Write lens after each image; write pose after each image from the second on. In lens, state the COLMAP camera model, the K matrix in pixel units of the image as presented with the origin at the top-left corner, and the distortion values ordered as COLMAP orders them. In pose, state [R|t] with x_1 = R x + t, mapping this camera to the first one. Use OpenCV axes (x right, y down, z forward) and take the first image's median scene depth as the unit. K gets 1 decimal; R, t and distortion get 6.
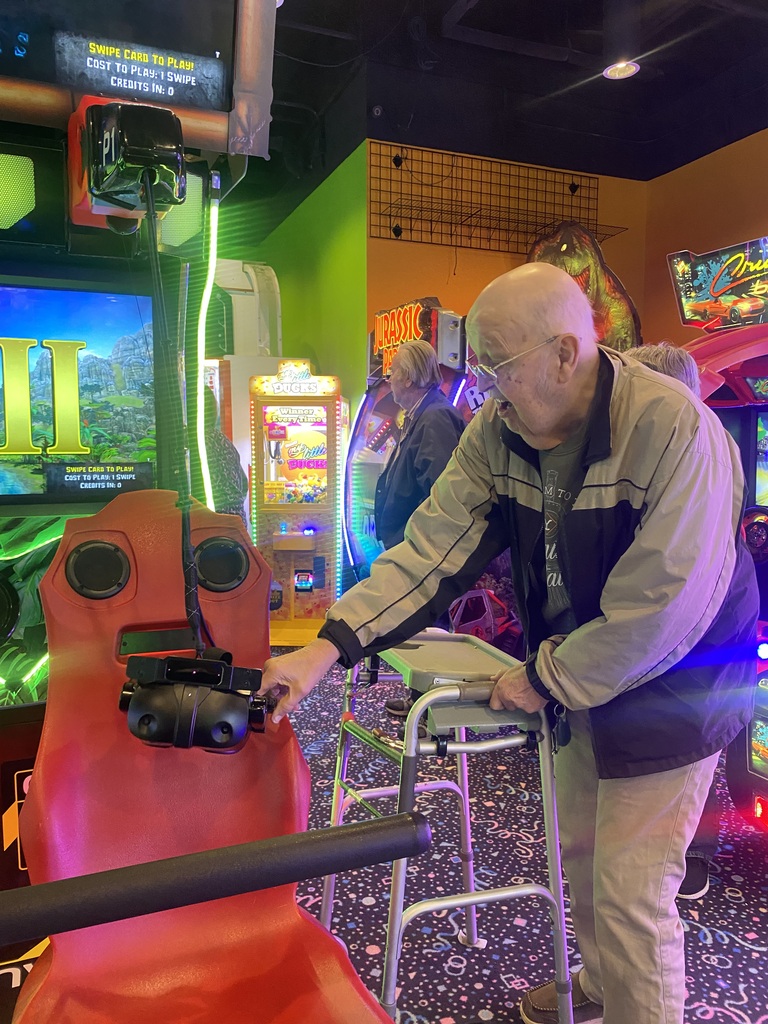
lens RADIAL K [[775.3, 0, 383.6], [0, 775.3, 509.7], [0, 0, 1]] dist [0.009226, -0.007046]
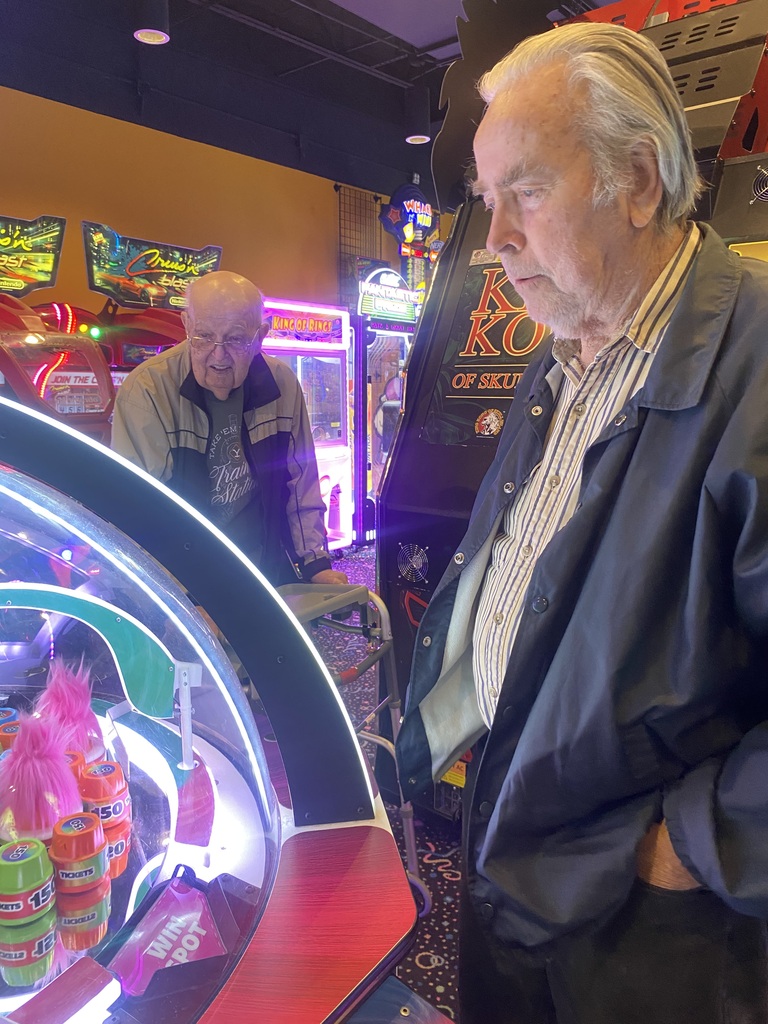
lens RADIAL K [[775.3, 0, 383.7], [0, 775.3, 513.5], [0, 0, 1]] dist [0.009226, -0.007046]
pose [[-0.393016, -0.108770, 0.913076, -0.920581], [0.095206, 0.982829, 0.158059, -0.063668], [-0.914590, 0.149049, -0.375912, 1.194820]]
